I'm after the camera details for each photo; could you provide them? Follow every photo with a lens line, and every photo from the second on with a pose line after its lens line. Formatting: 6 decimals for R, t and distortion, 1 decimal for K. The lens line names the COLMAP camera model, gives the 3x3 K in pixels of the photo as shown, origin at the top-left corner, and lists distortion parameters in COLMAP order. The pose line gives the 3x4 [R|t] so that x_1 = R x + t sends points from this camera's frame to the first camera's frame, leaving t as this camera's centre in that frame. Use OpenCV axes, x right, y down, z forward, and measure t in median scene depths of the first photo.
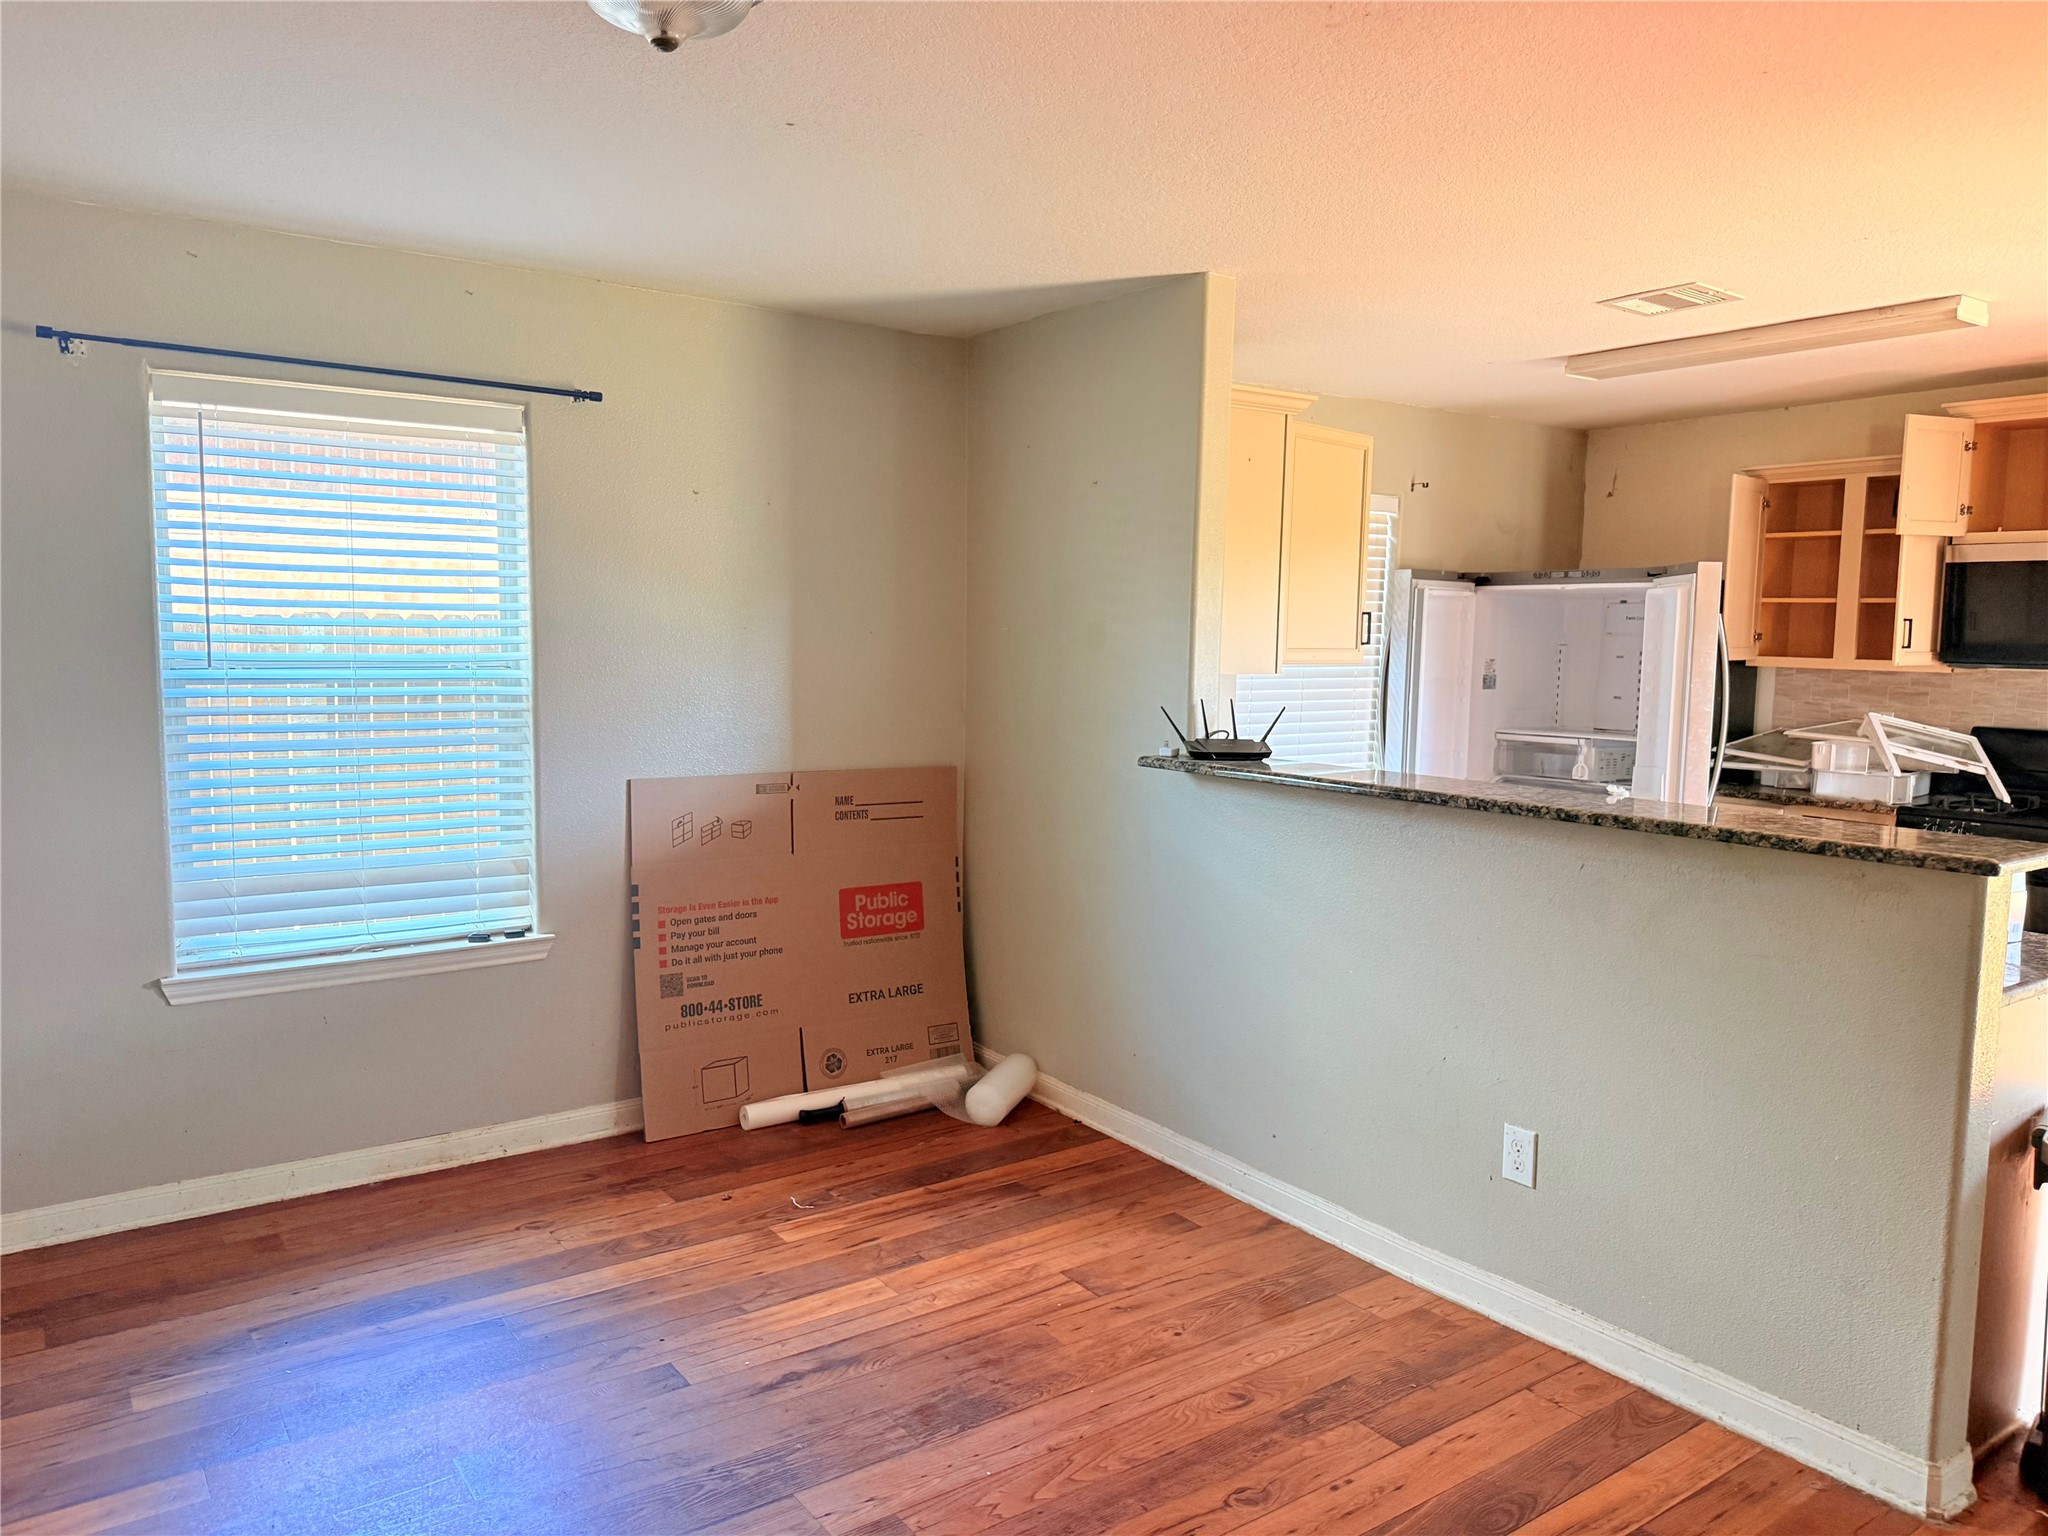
lens RADIAL K [[1425.6, 0, 1011.8], [0, 1425.6, 770.7], [0, 0, 1]] dist [0.012735, -0.049073]
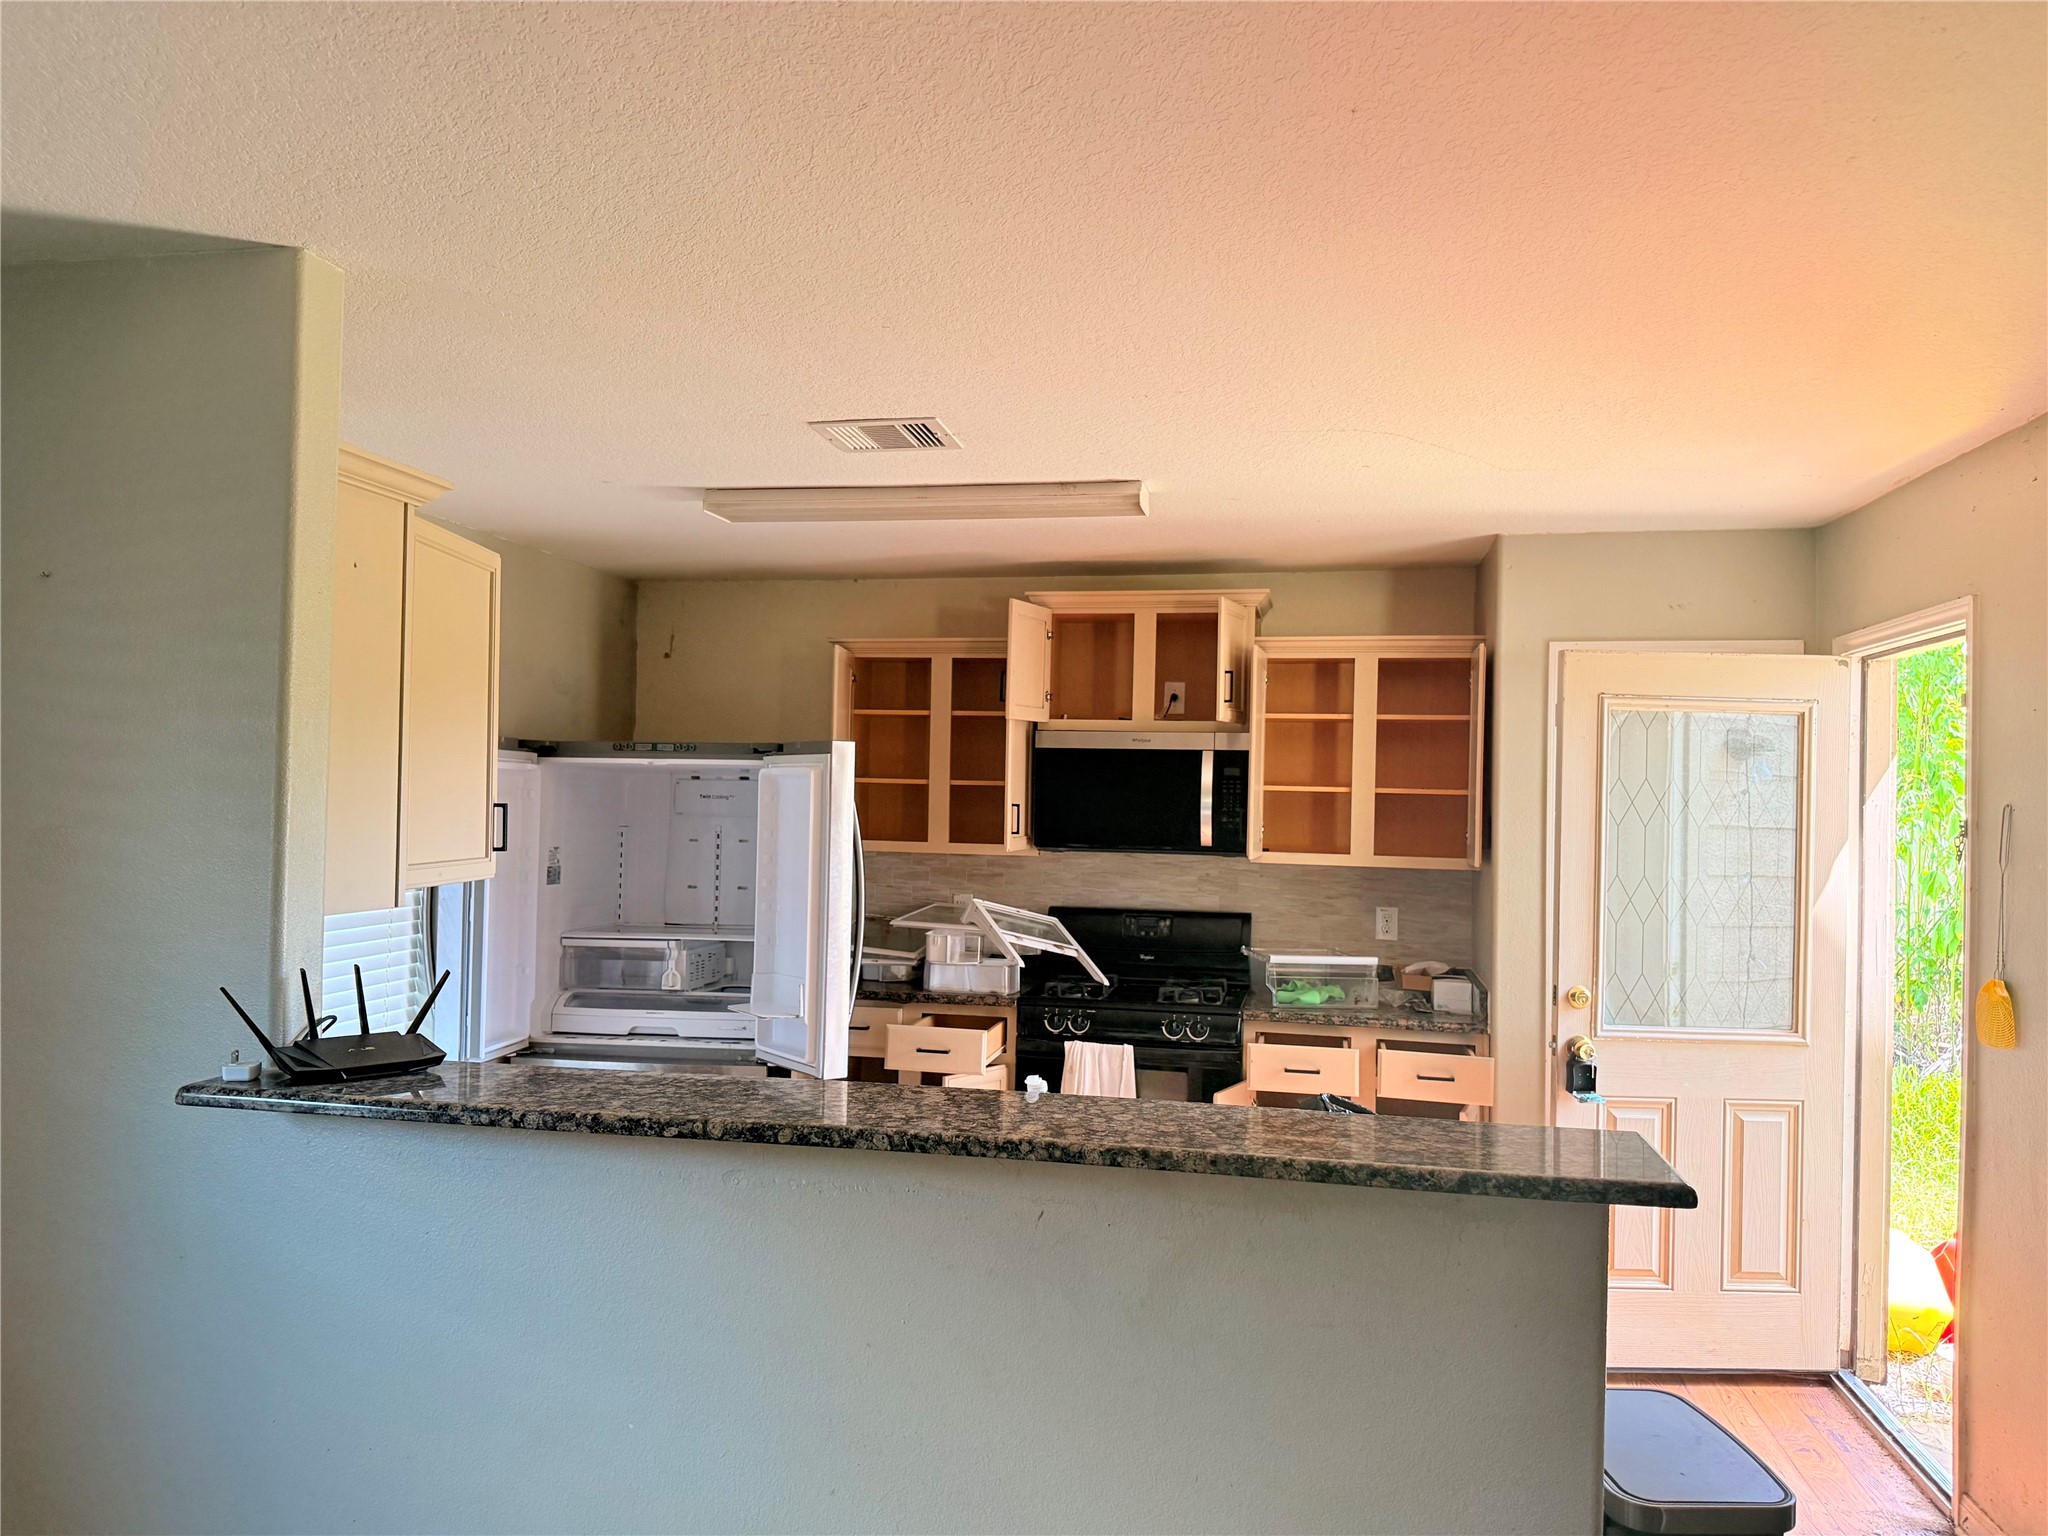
lens RADIAL K [[1428.4, 0, 1024.0], [0, 1428.4, 768.0], [0, 0, 1]] dist [0.143011, -0.244250]
pose [[0.726830, 0.015011, 0.686653, -0.042712], [0.058325, 0.994801, -0.083485, -0.047315], [-0.684336, 0.100729, 0.722176, 0.271487]]
